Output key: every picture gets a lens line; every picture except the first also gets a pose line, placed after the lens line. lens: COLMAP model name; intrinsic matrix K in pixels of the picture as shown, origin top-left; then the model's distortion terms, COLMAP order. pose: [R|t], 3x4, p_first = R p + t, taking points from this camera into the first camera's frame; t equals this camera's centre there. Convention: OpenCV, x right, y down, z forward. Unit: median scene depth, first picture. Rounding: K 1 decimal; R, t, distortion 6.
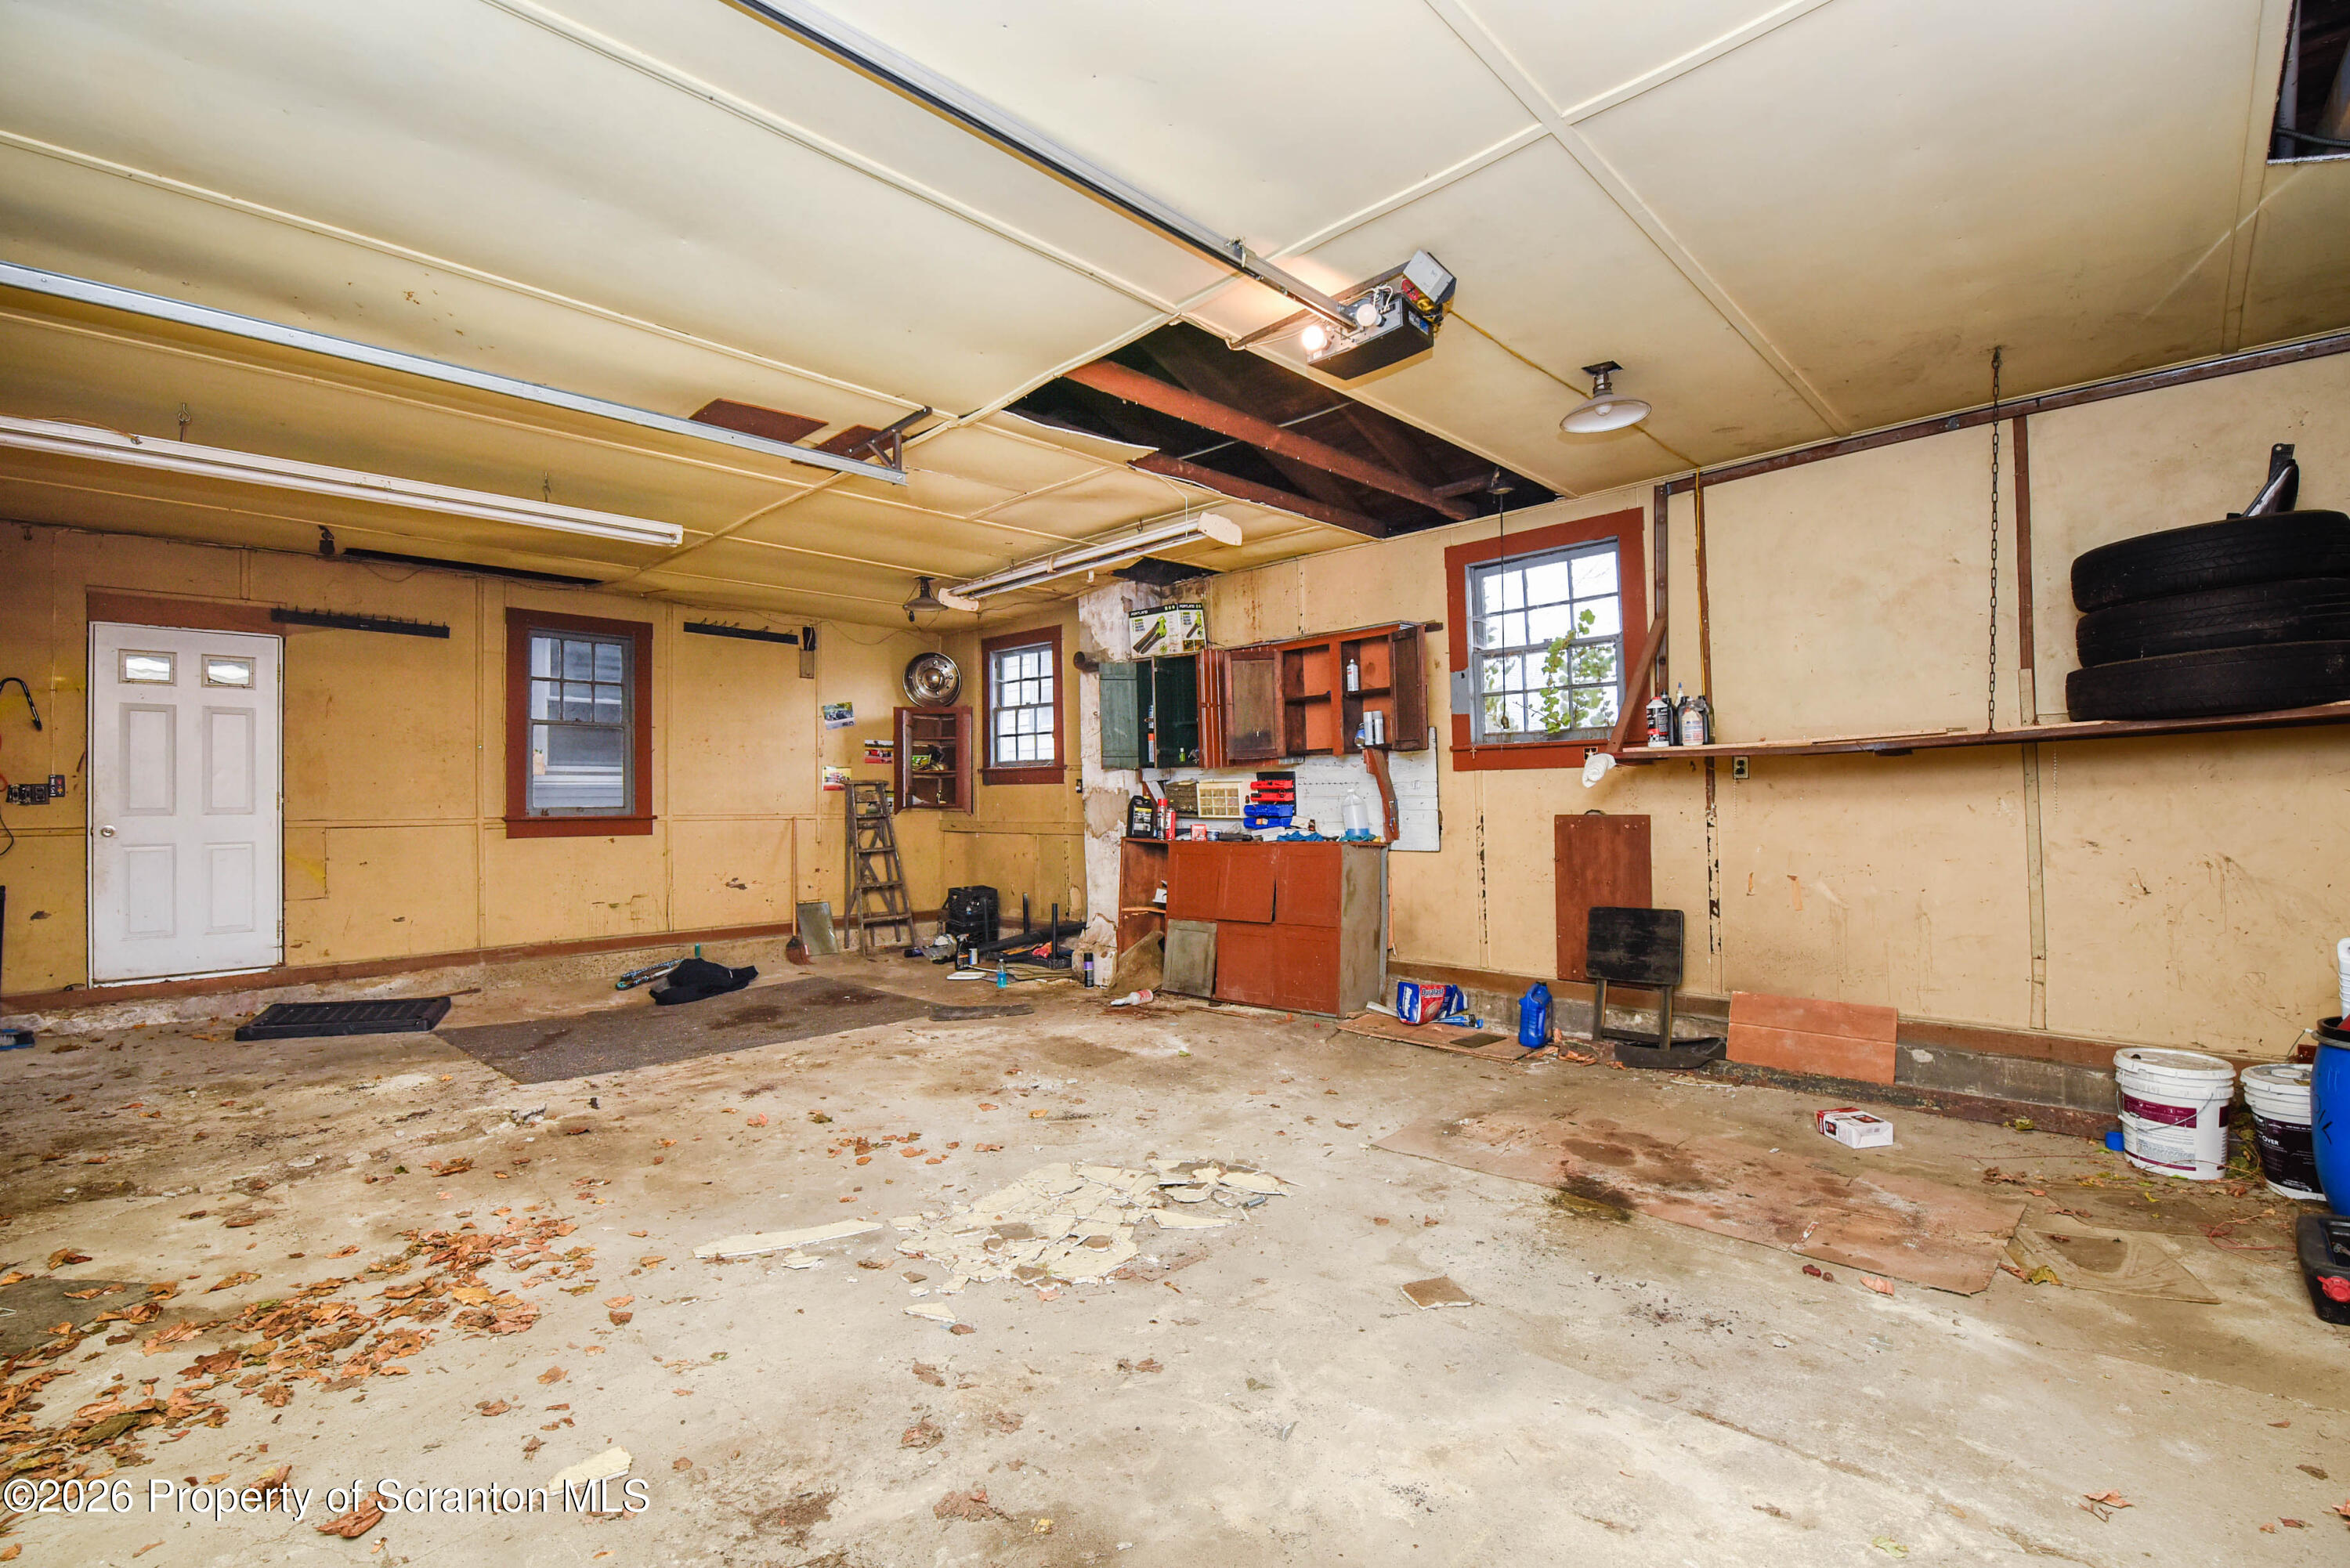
lens RADIAL K [[1013.0, 0, 1171.5], [0, 1013.0, 777.6], [0, 0, 1]] dist [-0.004142, -0.007558]
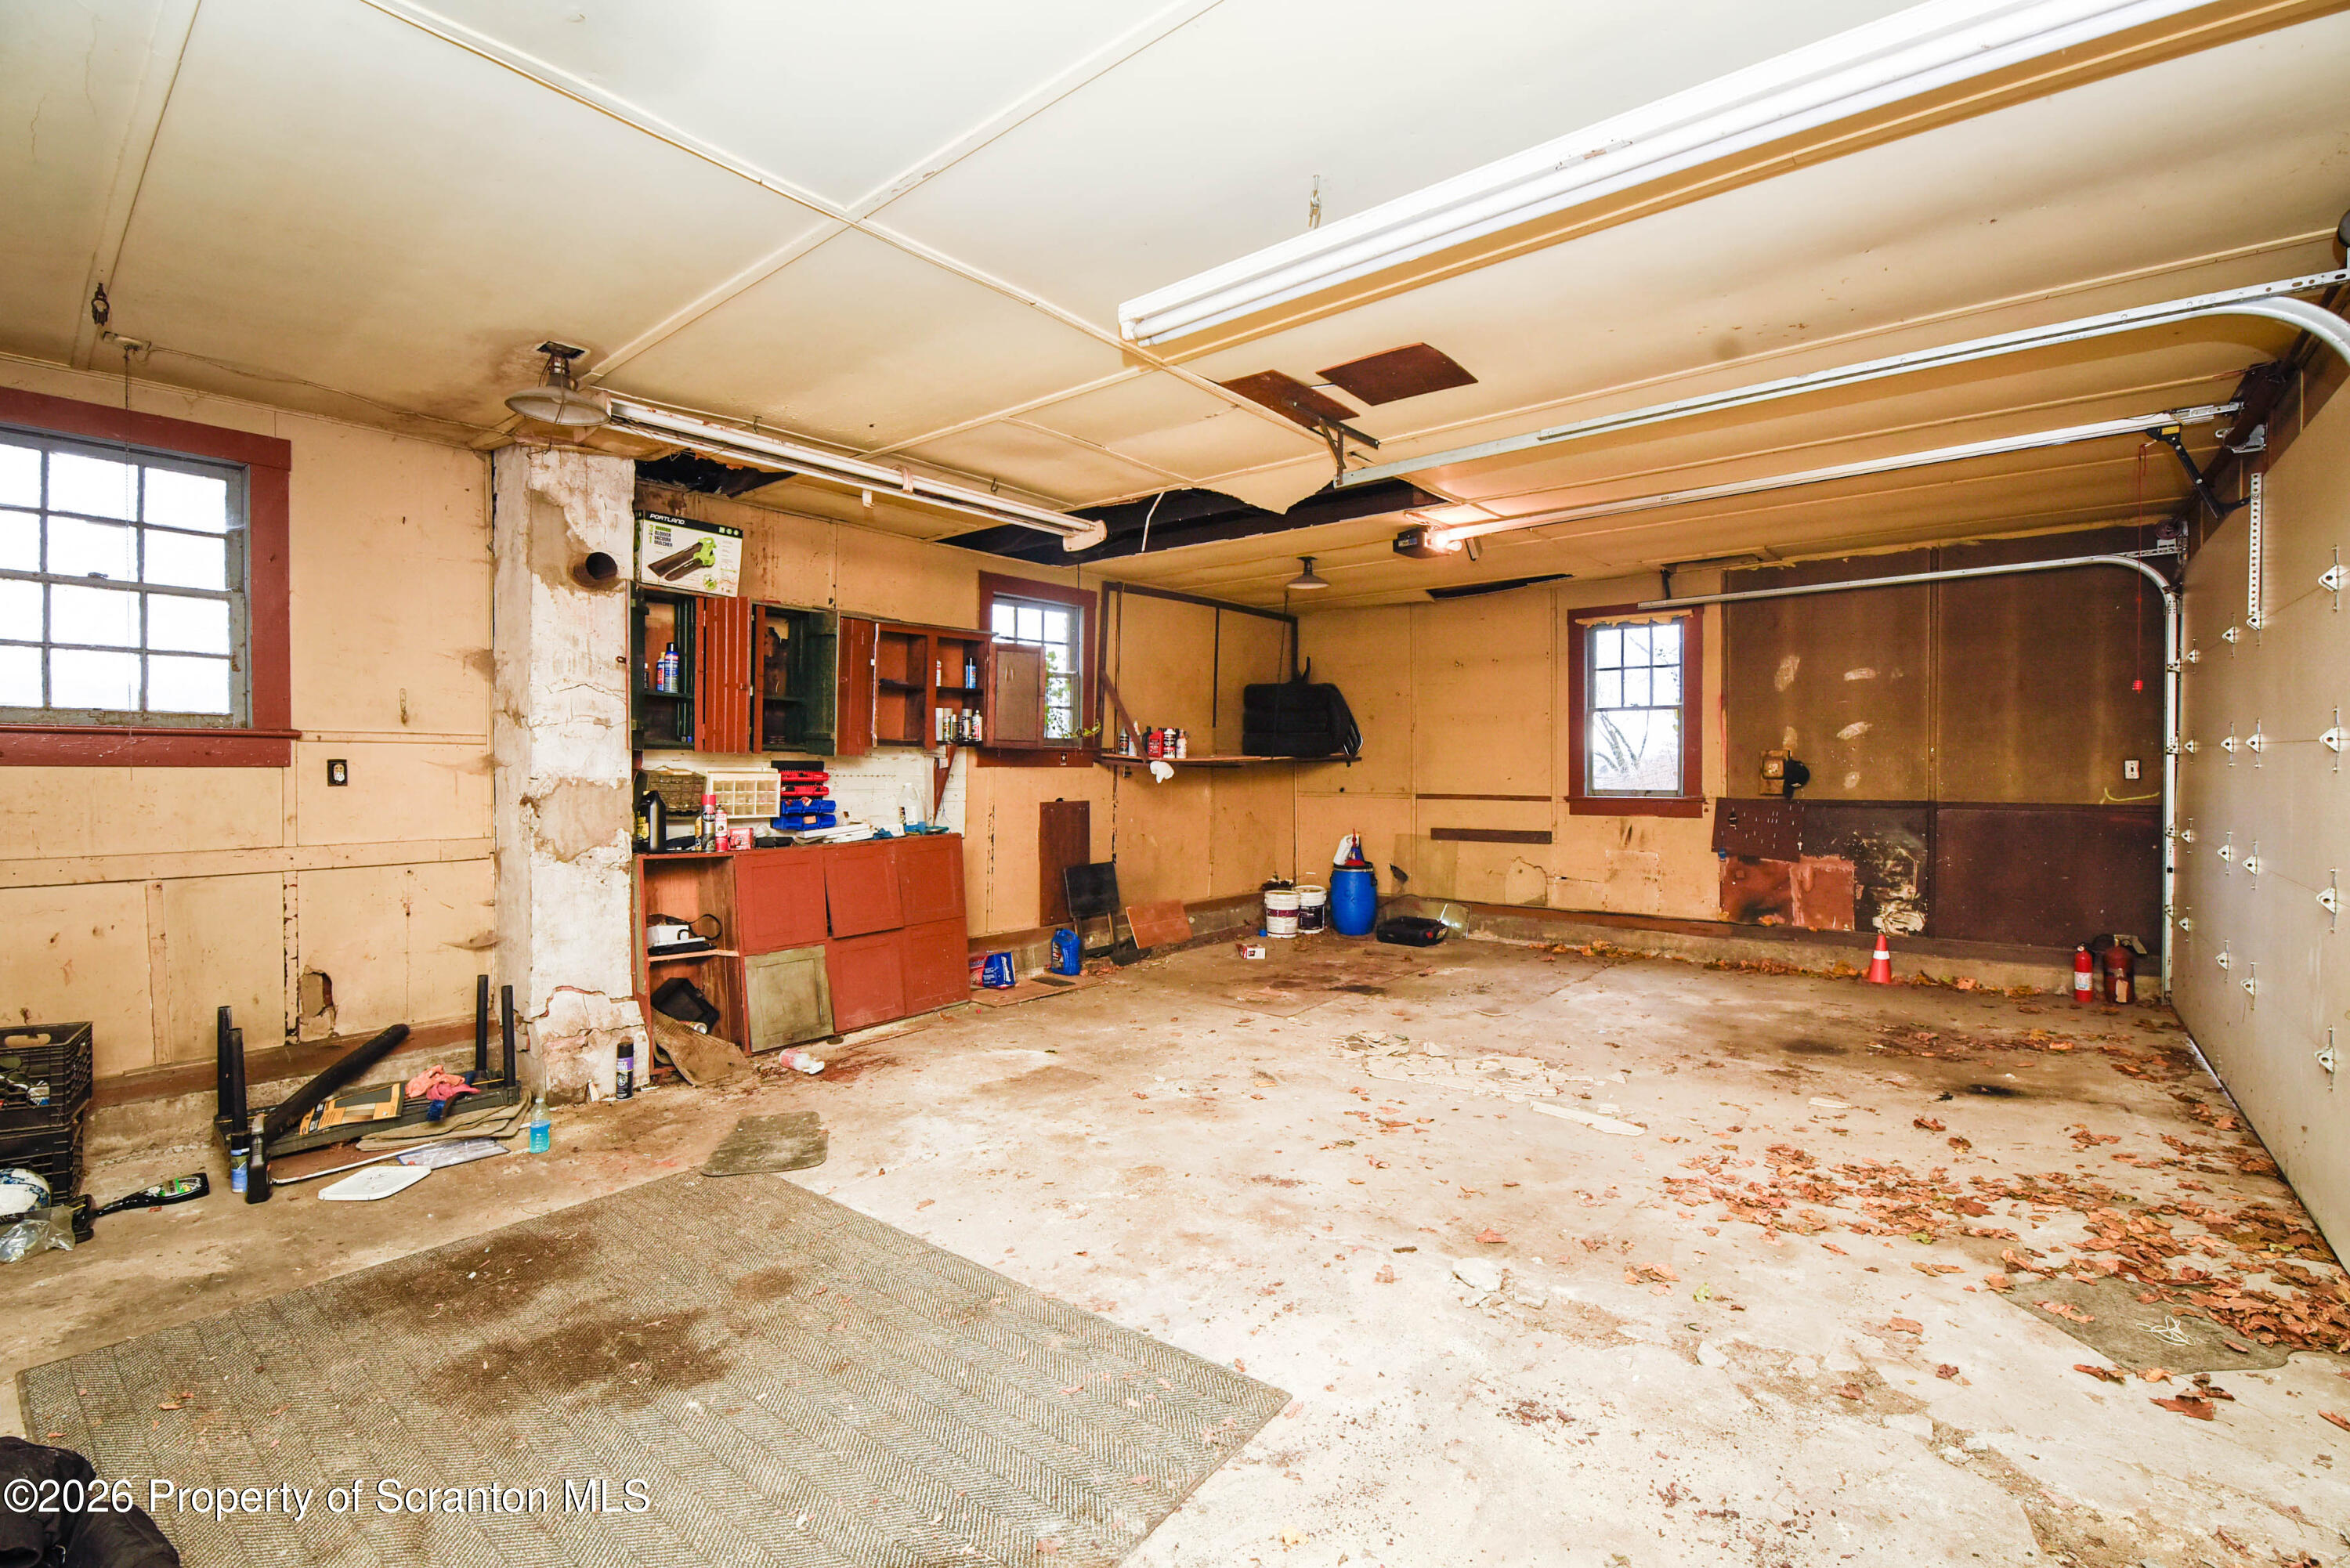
lens RADIAL K [[1013.0, 0, 1174.5], [0, 1013.0, 781.7], [0, 0, 1]] dist [-0.004142, -0.007558]
pose [[-0.077628, -0.000659, 0.996982, -1.036436], [-0.020023, 0.999799, -0.000898, 0.008285], [-0.996781, -0.020032, -0.077626, 1.016022]]
